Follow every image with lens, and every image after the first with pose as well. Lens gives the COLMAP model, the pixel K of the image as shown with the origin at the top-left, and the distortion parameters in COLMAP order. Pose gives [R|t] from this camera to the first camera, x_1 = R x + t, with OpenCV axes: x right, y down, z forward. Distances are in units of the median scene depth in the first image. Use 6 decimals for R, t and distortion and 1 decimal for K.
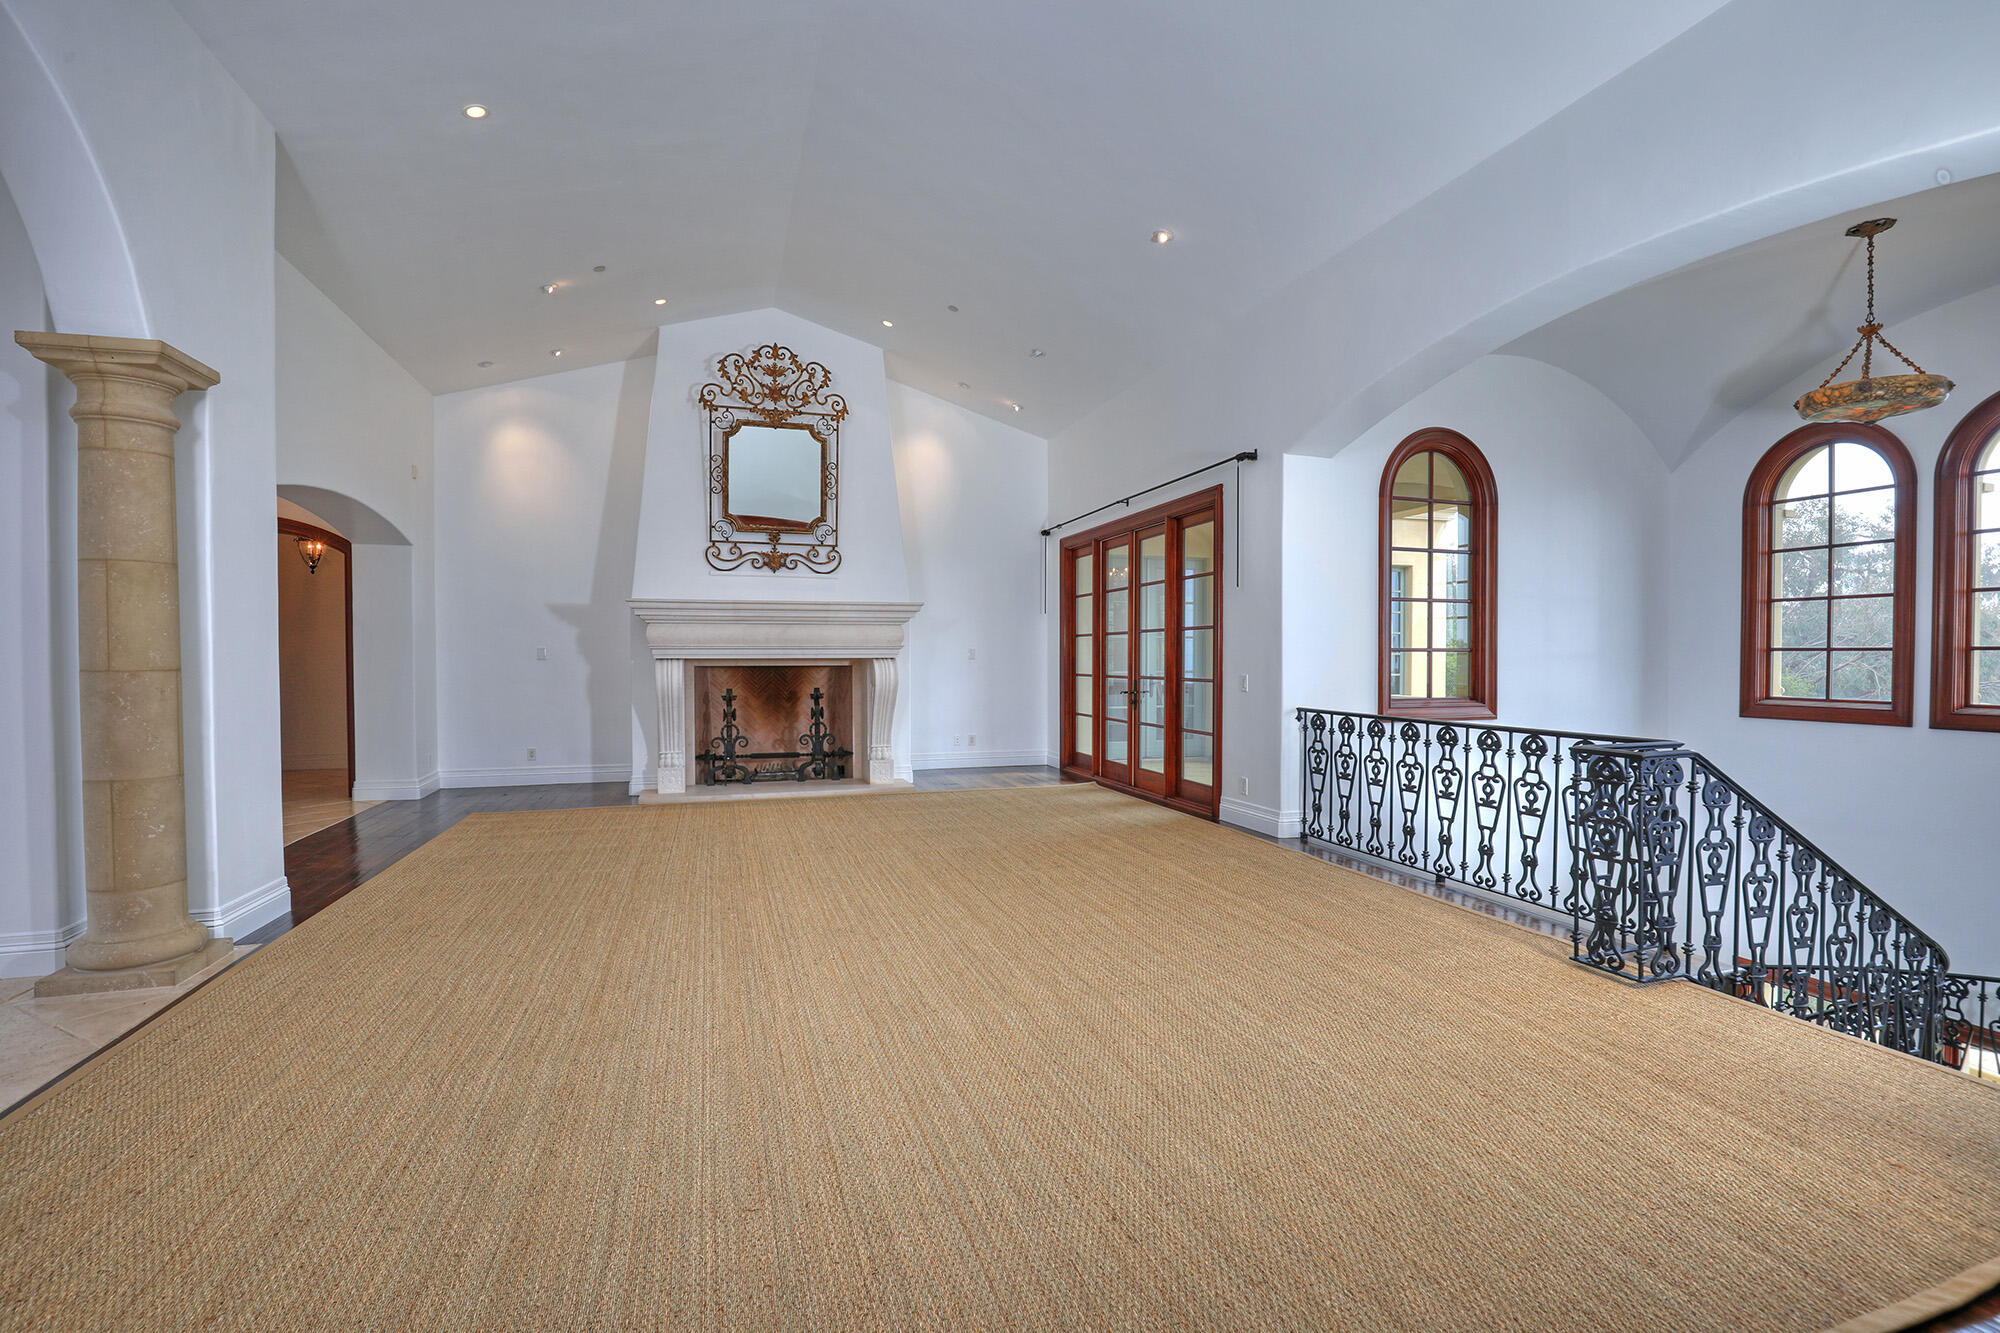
lens RADIAL K [[917.4, 0, 1012.8], [0, 917.4, 673.2], [0, 0, 1]] dist [-0.036511, 0.007594]
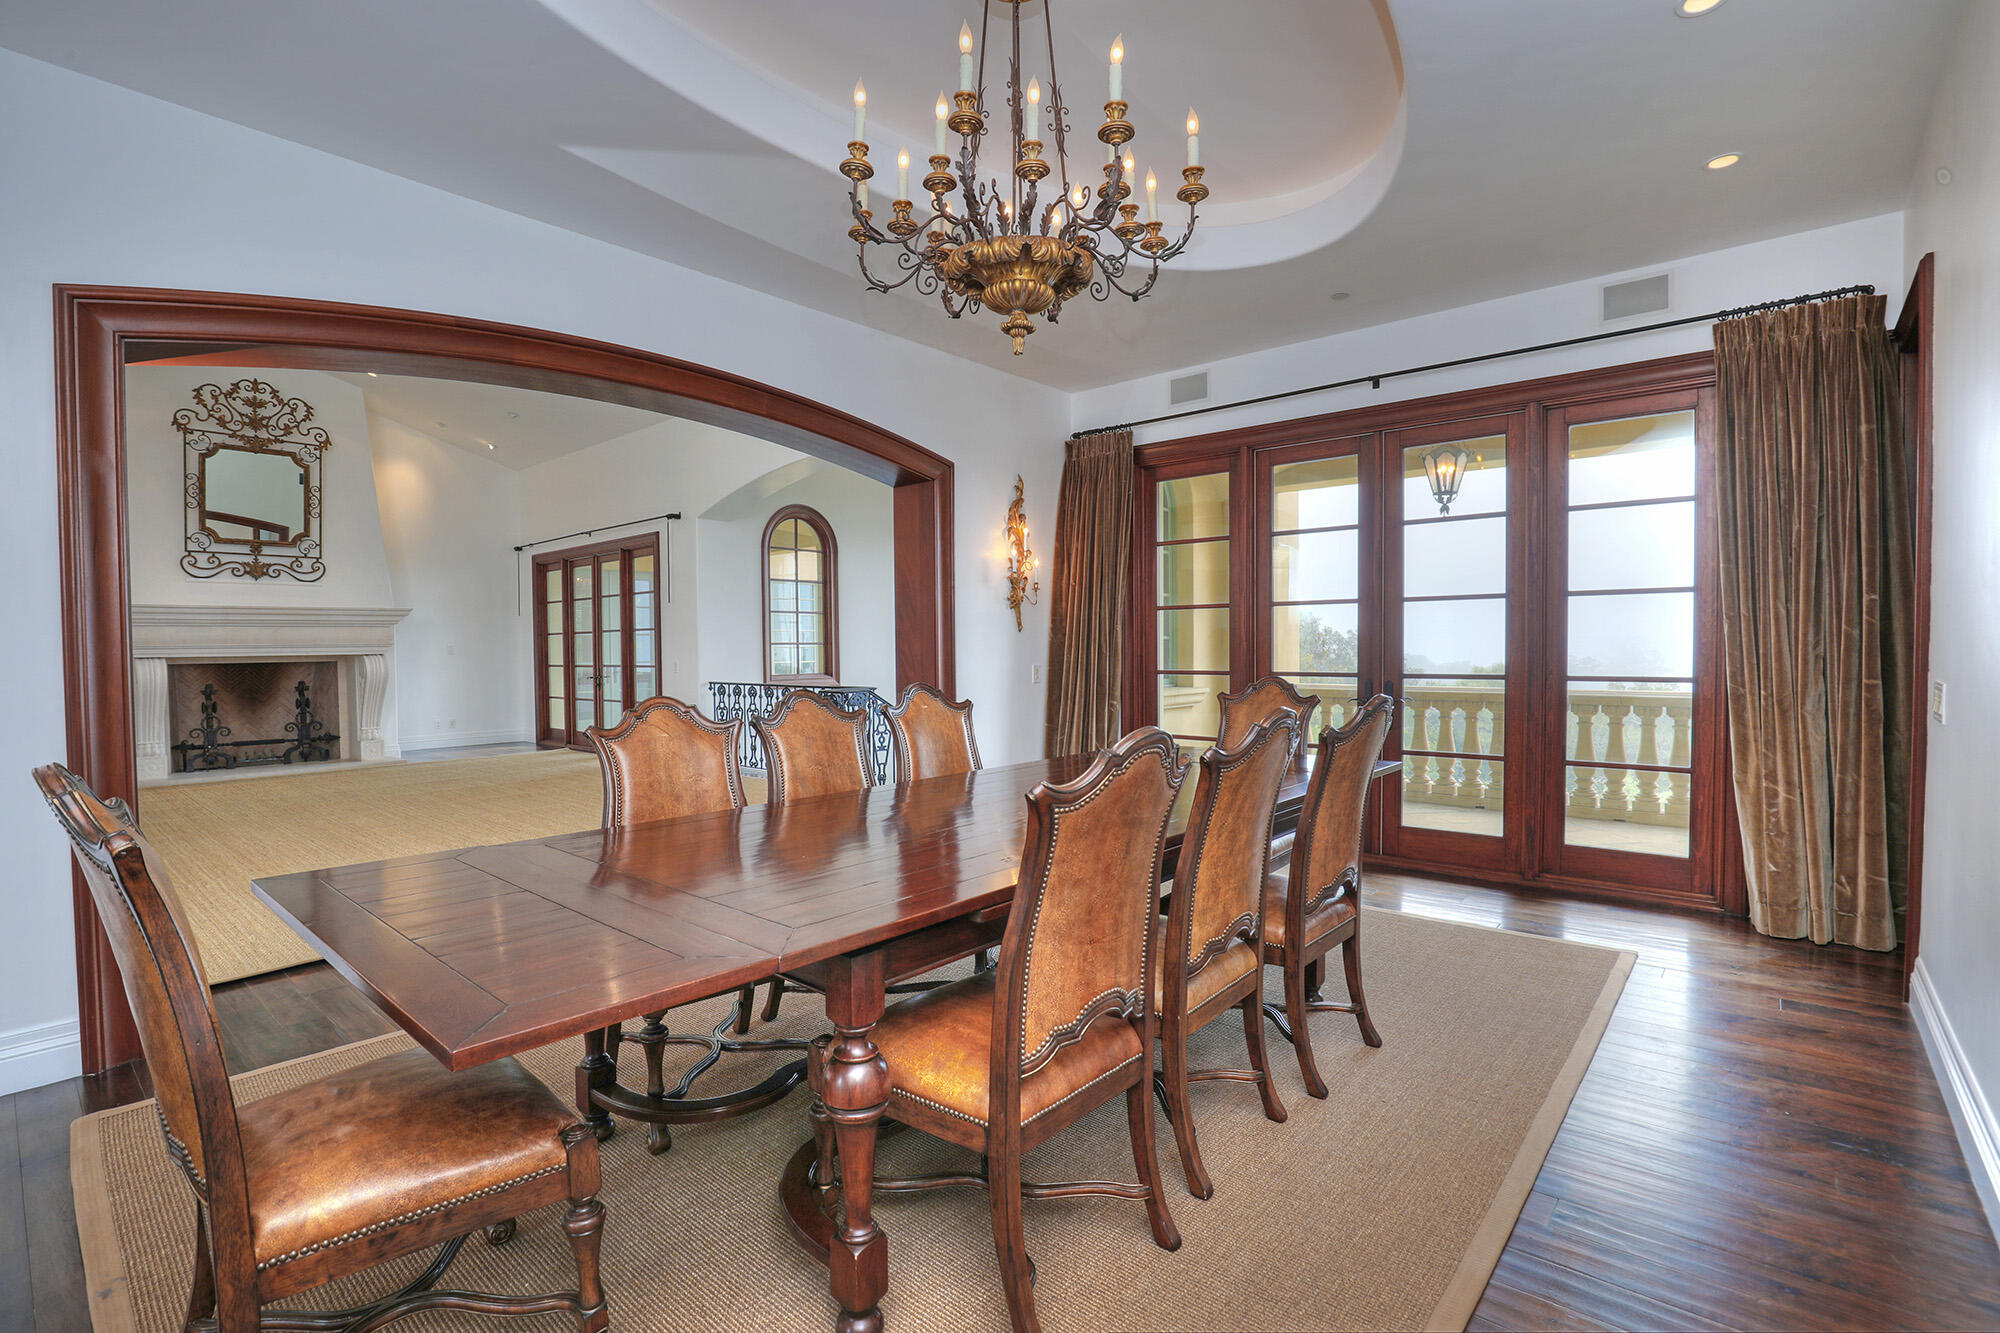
lens RADIAL K [[917.4, 0, 1006.0], [0, 917.4, 662.9], [0, 0, 1]] dist [-0.036511, 0.007594]
pose [[0.855143, -0.020611, 0.517983, -0.045823], [0.021363, 0.999762, 0.004513, 0.007019], [-0.517952, 0.007206, 0.855379, -0.438217]]
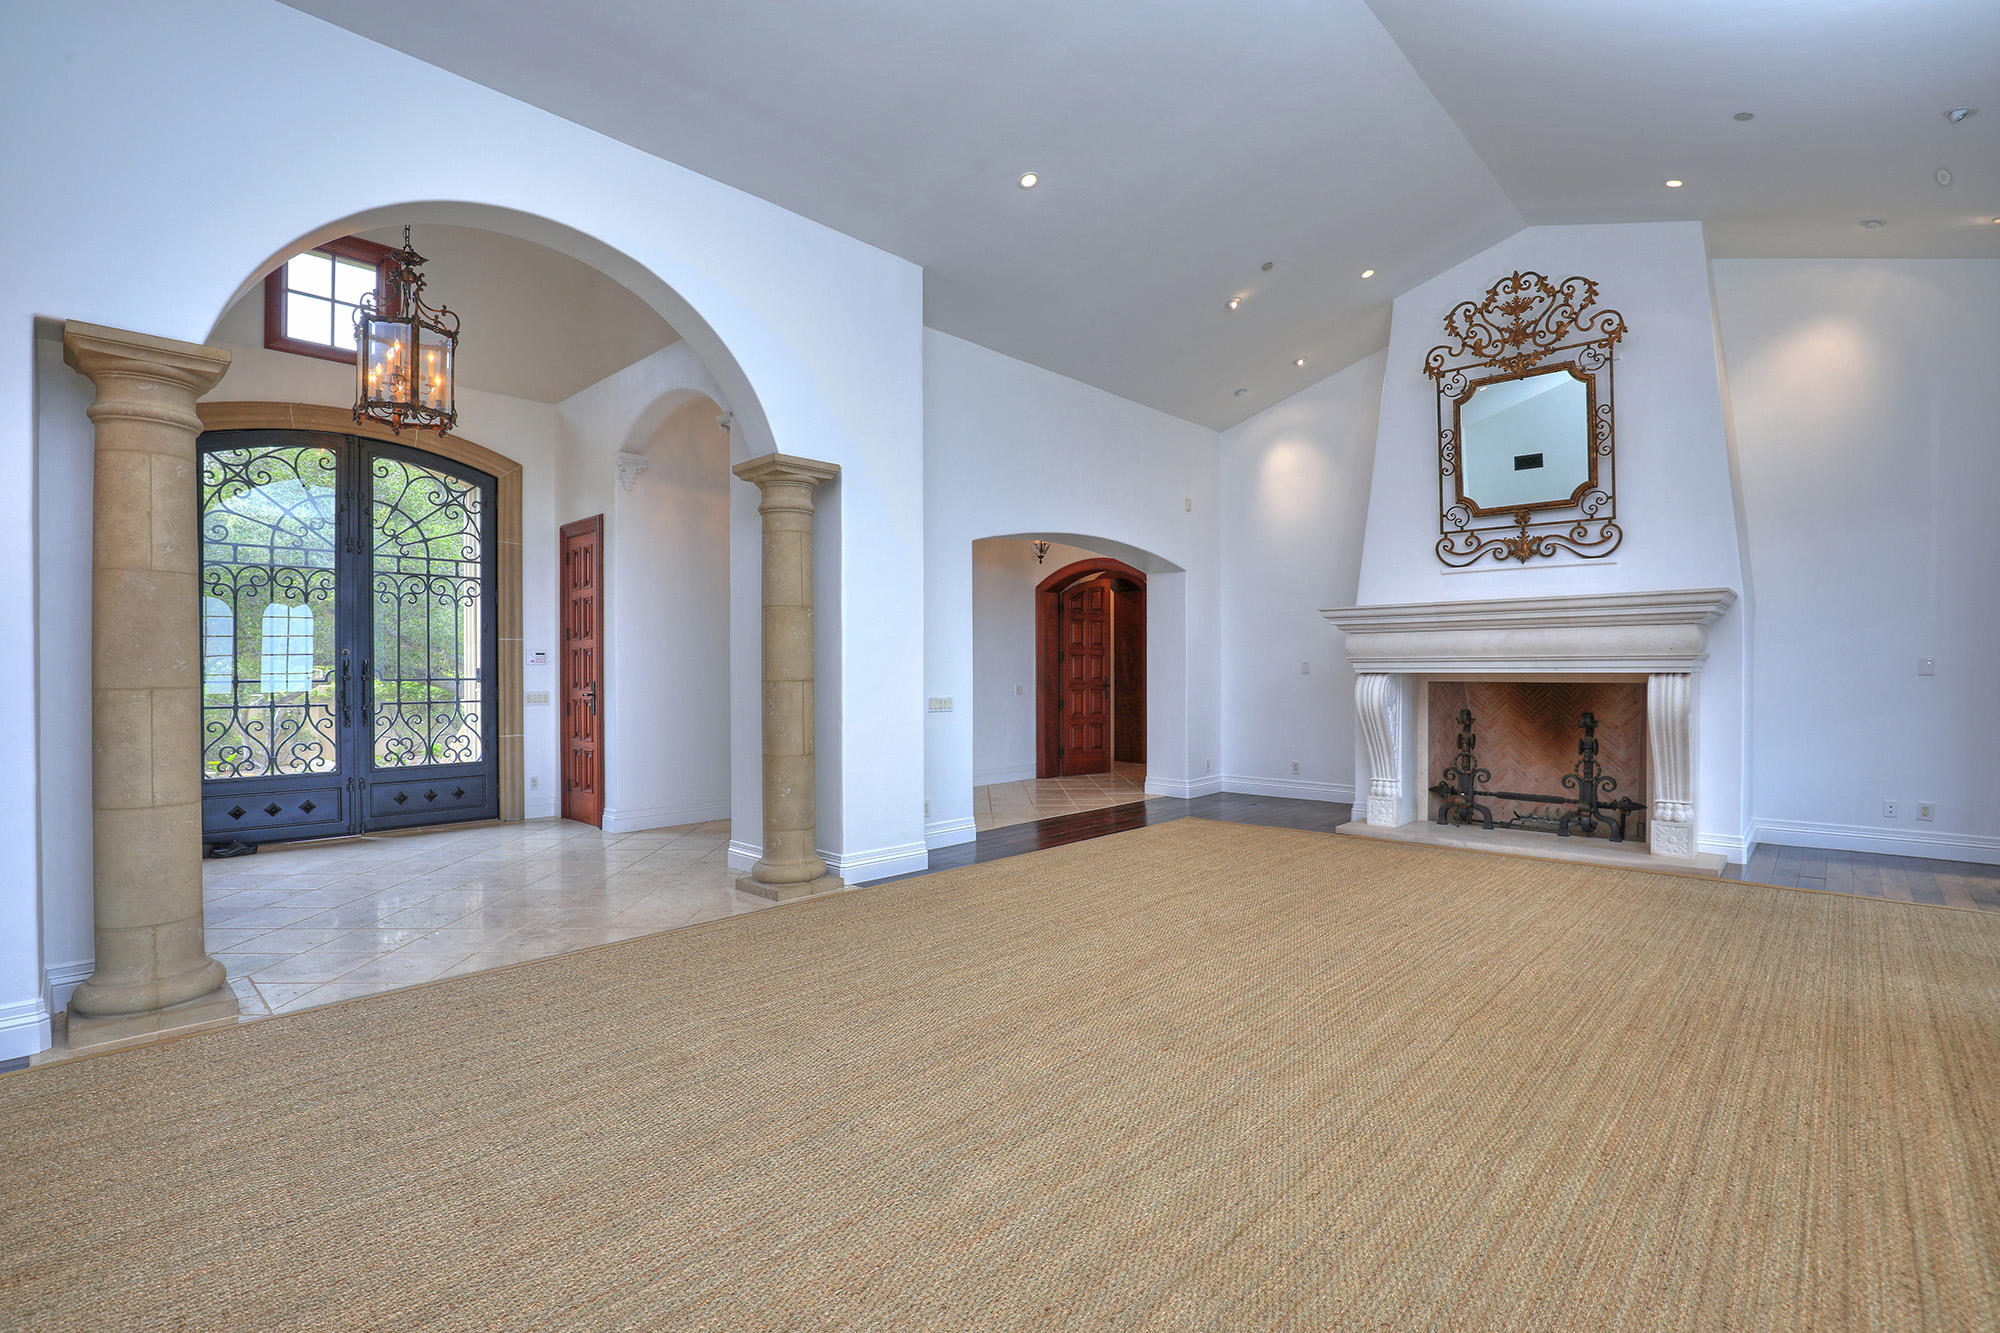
lens RADIAL K [[917.4, 0, 1003.2], [0, 917.4, 673.5], [0, 0, 1]] dist [-0.036511, 0.007594]
pose [[0.481664, 0.004659, -0.876343, 0.209994], [-0.015352, 0.999877, -0.003122, -0.006729], [0.876221, 0.014957, 0.481677, 0.244898]]
